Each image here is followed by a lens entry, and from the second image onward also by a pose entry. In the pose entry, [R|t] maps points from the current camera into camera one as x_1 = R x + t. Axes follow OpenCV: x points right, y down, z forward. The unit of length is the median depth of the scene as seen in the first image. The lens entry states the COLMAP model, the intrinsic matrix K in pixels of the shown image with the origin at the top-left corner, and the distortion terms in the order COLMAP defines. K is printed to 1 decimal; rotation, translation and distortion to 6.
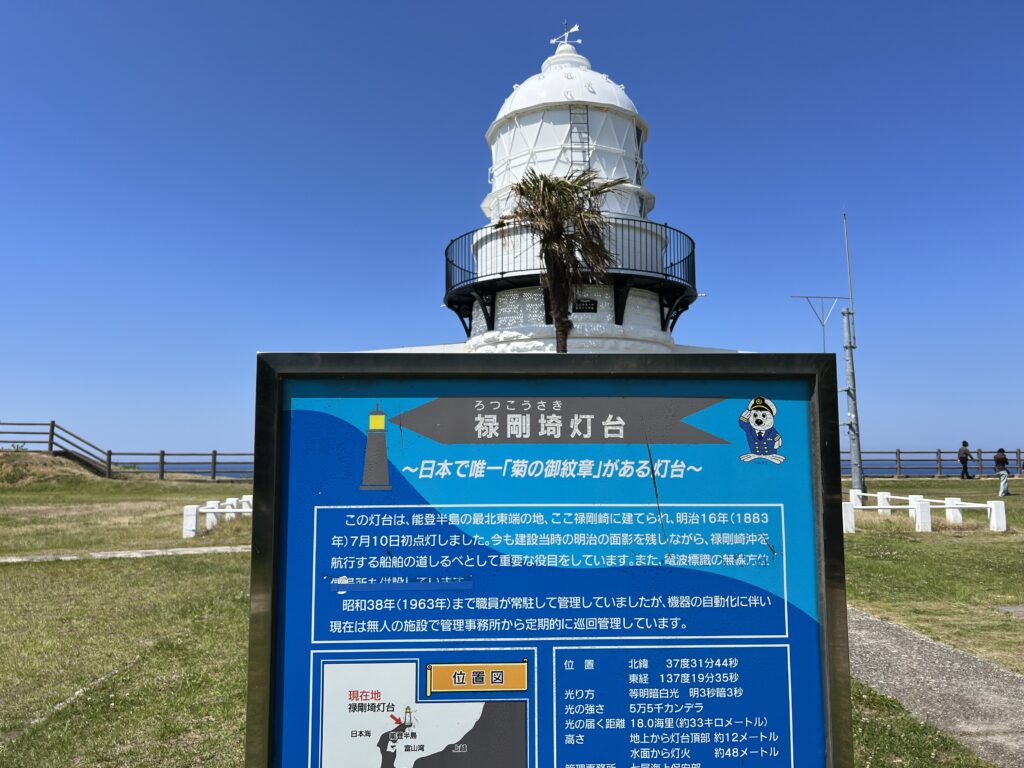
lens RADIAL K [[770.6, 0, 510.9], [0, 770.6, 383.6], [0, 0, 1]] dist [0.054104, -0.041952]
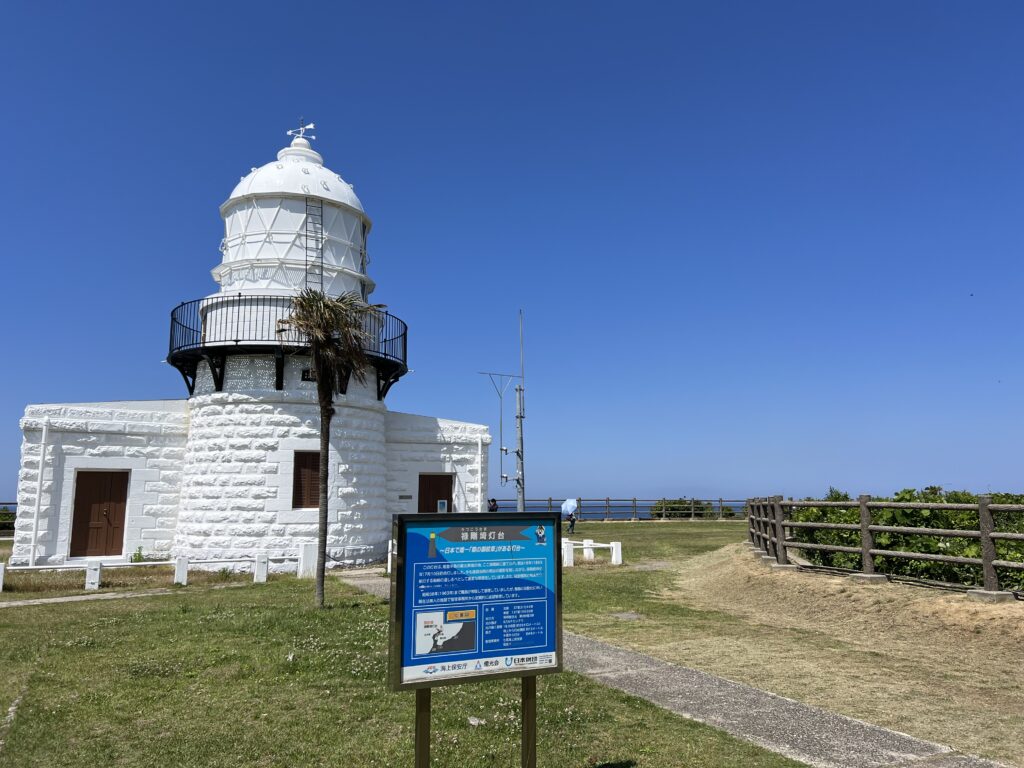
lens RADIAL K [[770.6, 0, 513.5], [0, 770.6, 379.5], [0, 0, 1]] dist [0.054104, -0.041952]
pose [[0.914645, 0.063138, 0.399296, -0.315659], [-0.038692, 0.996866, -0.068998, -0.102728], [-0.402402, 0.047659, 0.914222, -0.552719]]
